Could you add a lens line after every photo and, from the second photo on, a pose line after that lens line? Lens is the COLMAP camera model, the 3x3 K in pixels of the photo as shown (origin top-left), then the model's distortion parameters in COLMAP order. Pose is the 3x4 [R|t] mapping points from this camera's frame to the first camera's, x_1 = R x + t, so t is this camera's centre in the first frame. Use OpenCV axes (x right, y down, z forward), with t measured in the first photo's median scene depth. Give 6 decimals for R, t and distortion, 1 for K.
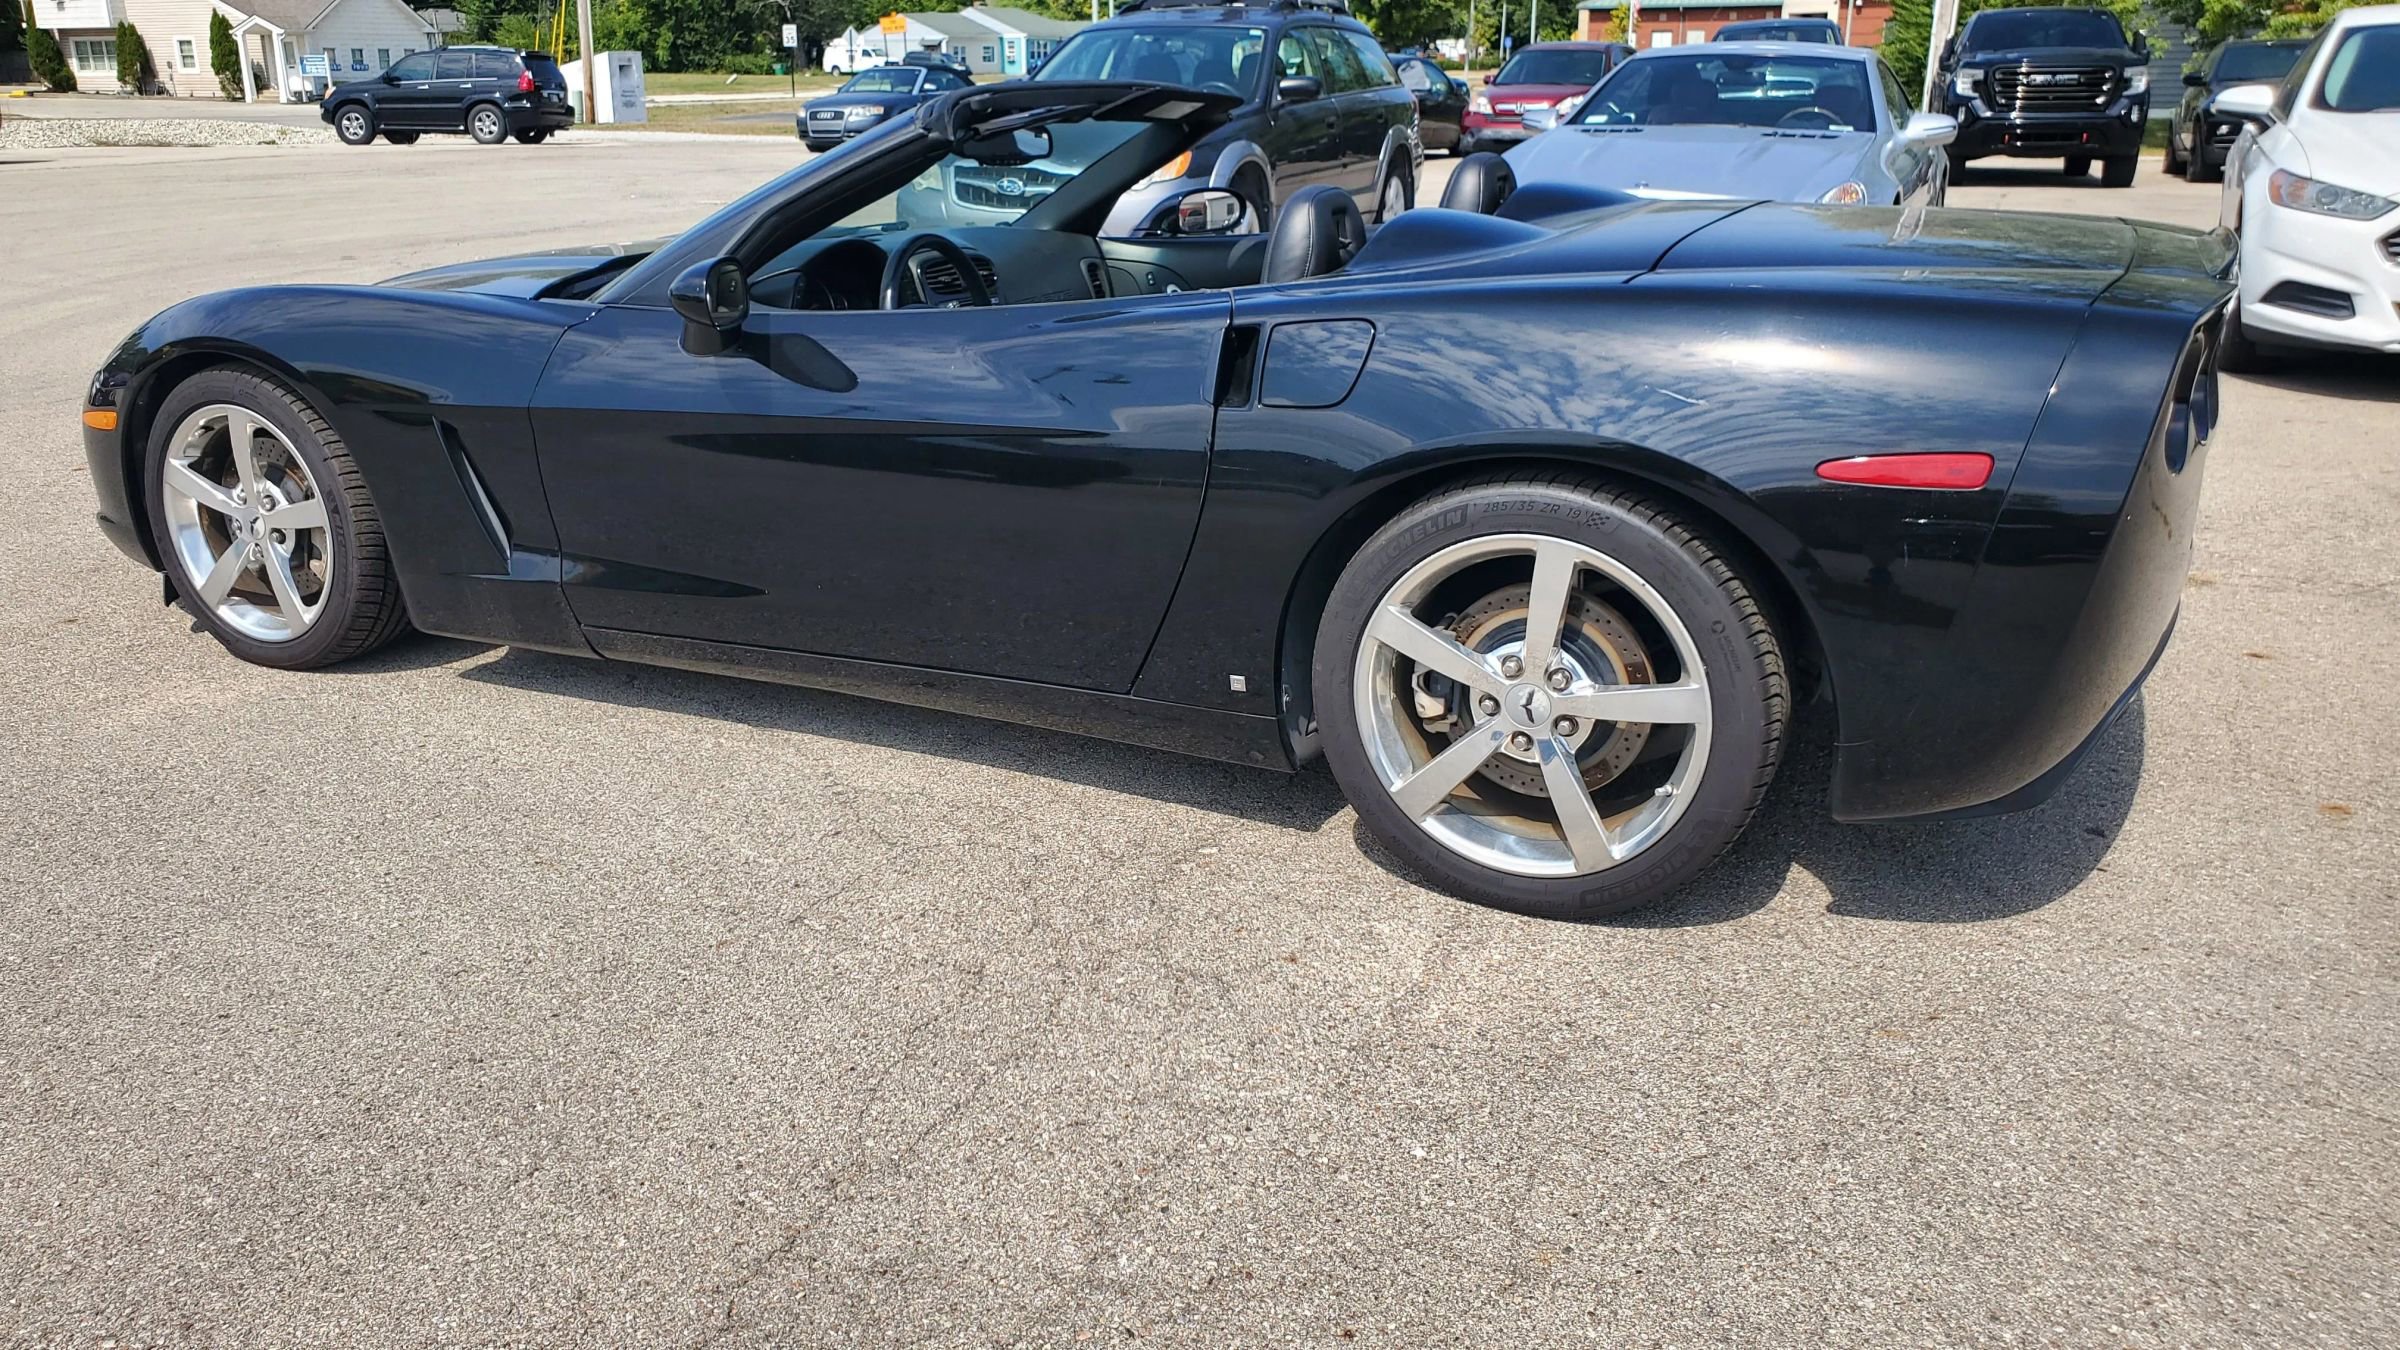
lens RADIAL K [[1904.3, 0, 1200.0], [0, 1904.3, 675.0], [0, 0, 1]] dist [-0.029627, 0.060310]
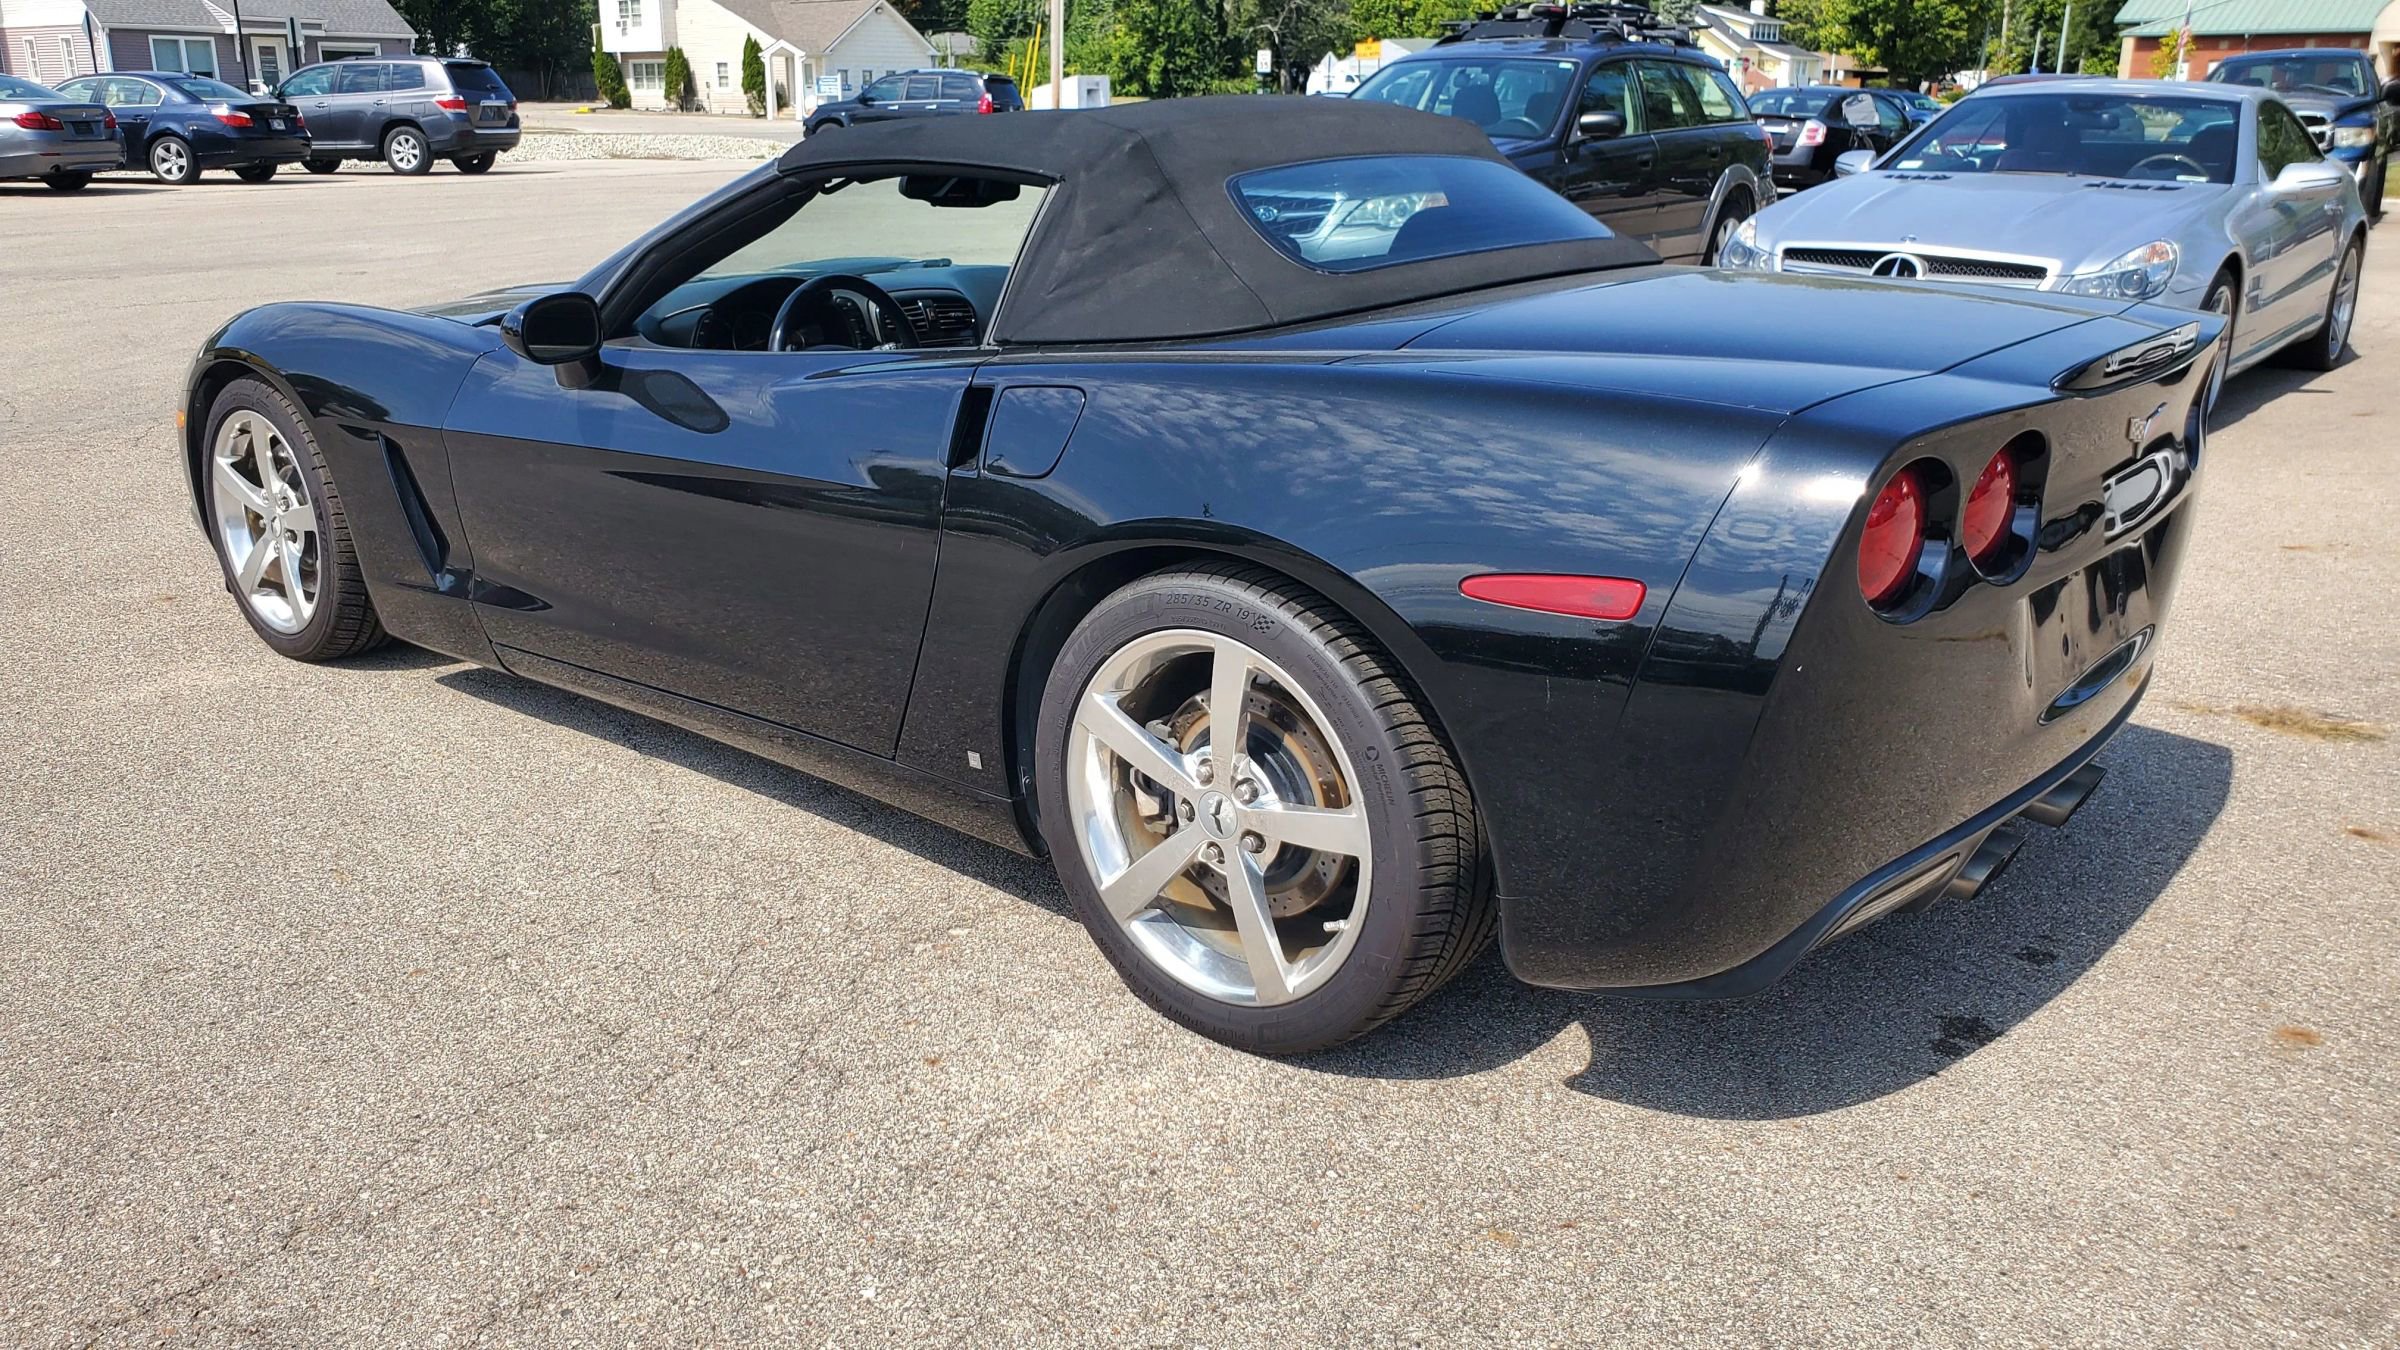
lens RADIAL K [[1896.3, 0, 1210.3], [0, 1896.3, 735.5], [0, 0, 1]] dist [-0.009255, 0.033595]
pose [[0.968896, 0.089181, -0.230840, 0.108963], [-0.085285, 0.995995, 0.026824, -0.013762], [0.232308, -0.006302, 0.972622, 0.031605]]
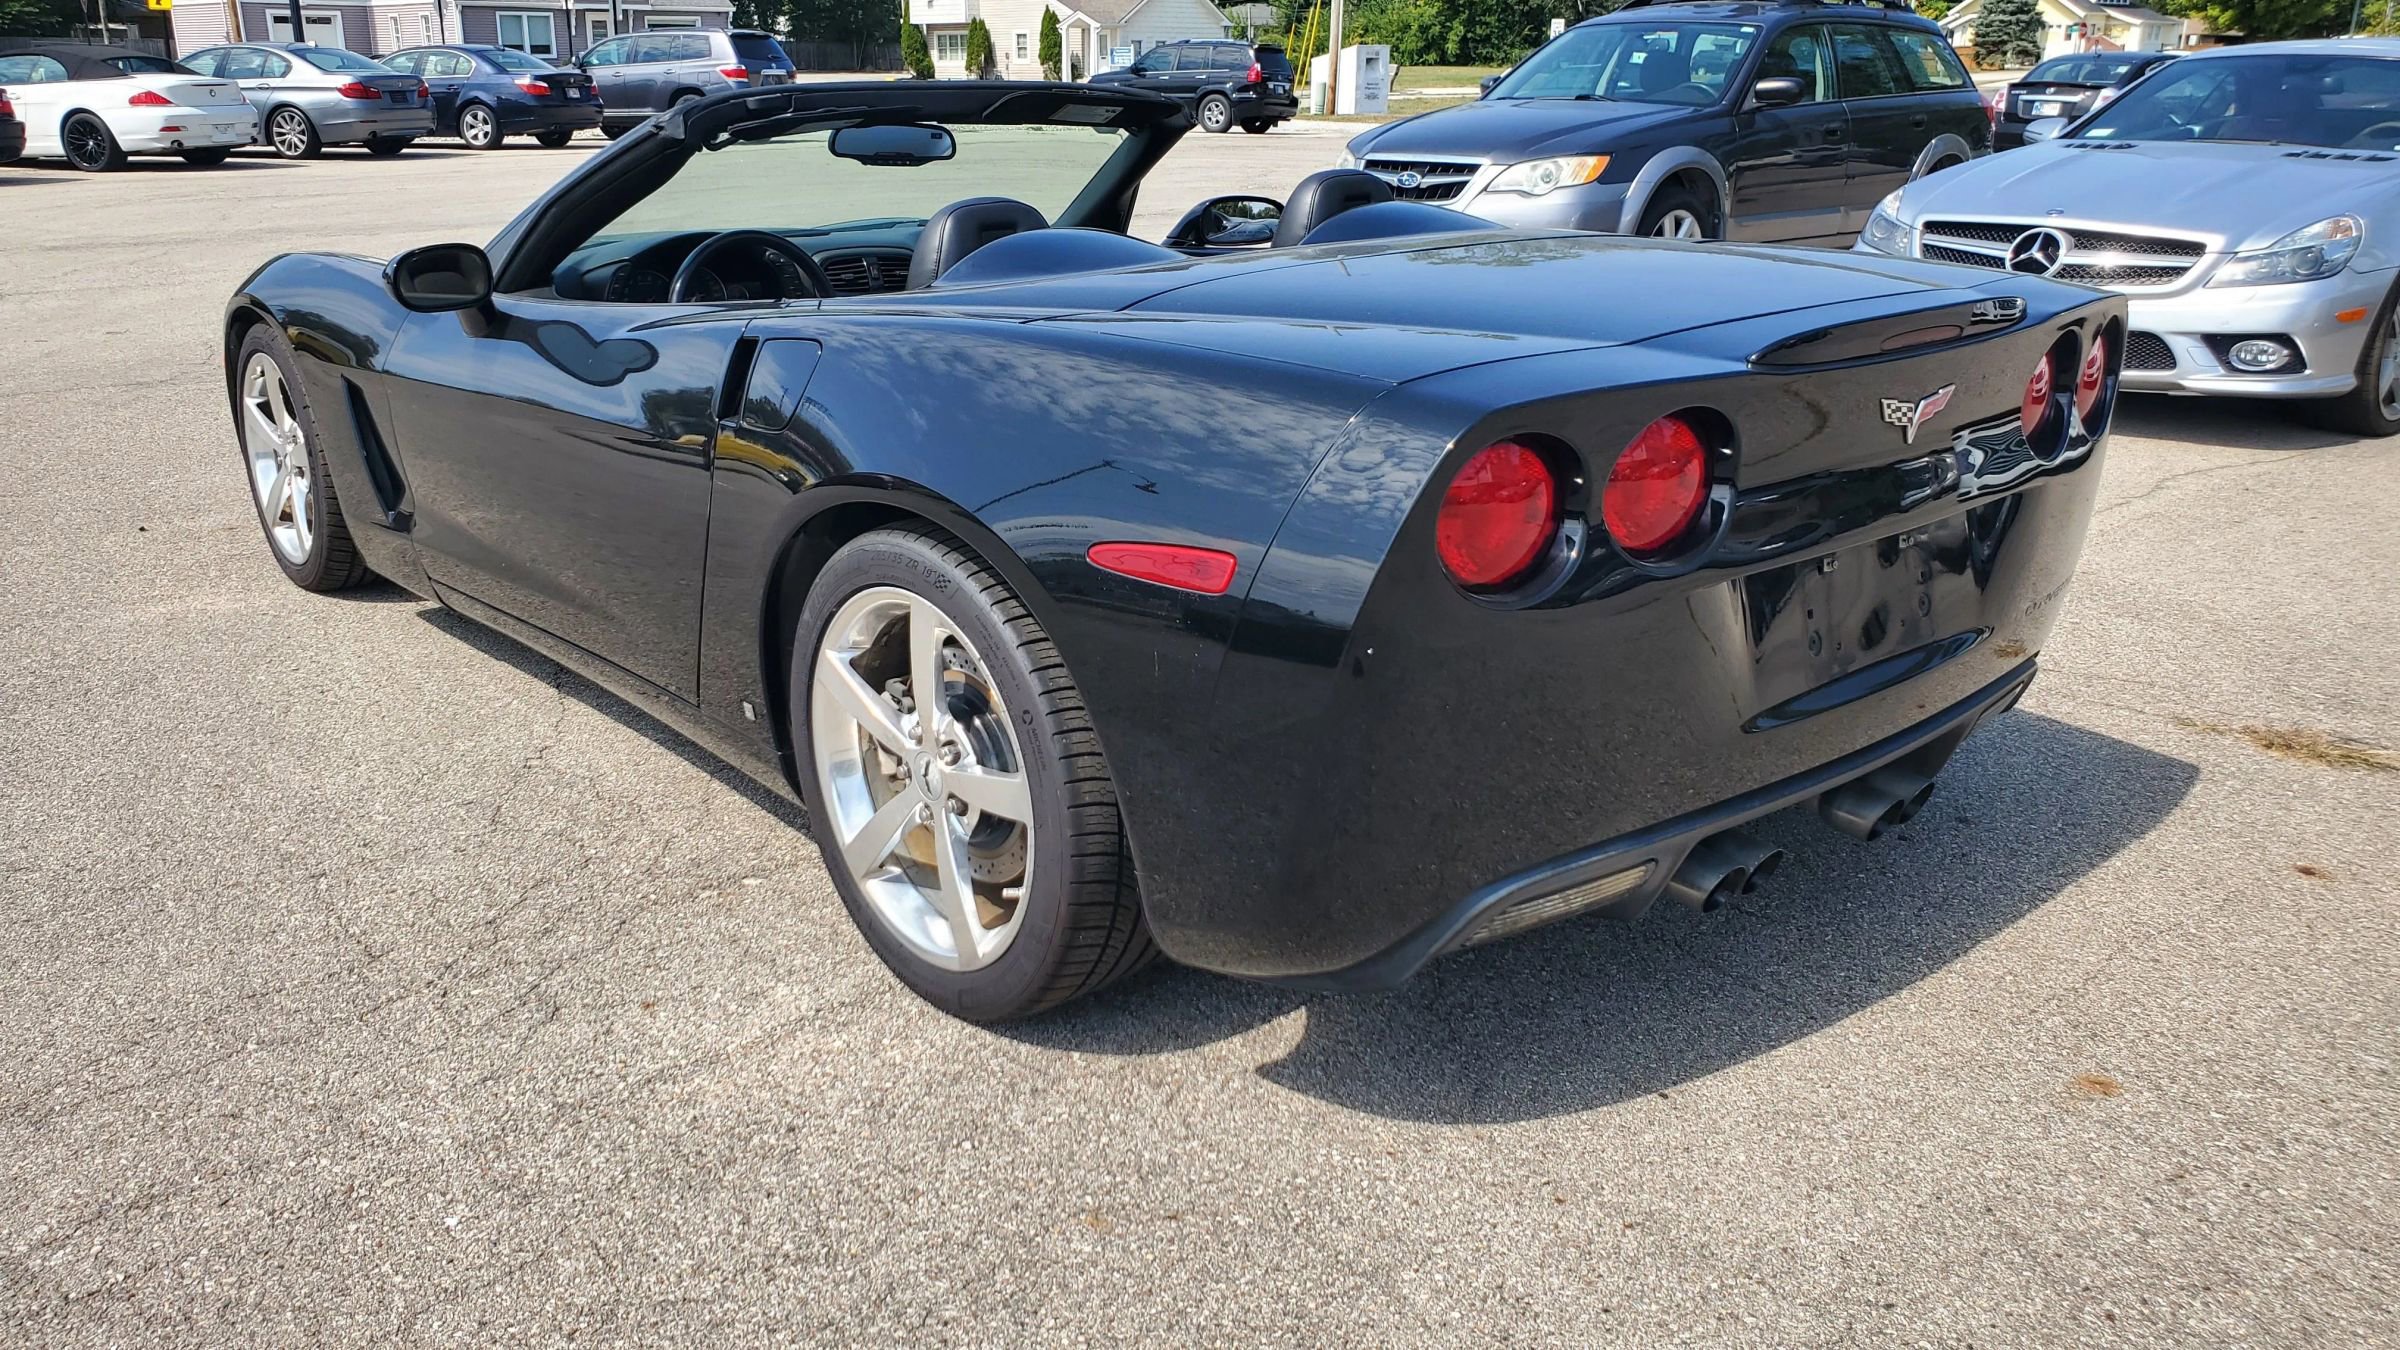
lens RADIAL K [[1913.4, 0, 1209.7], [0, 1913.4, 686.7], [0, 0, 1]] dist [-0.004270, 0.036469]
pose [[0.917745, 0.131312, -0.374834, 0.182882], [-0.129137, 0.991141, 0.031036, -0.021036], [0.375589, 0.019922, 0.926572, 0.058564]]
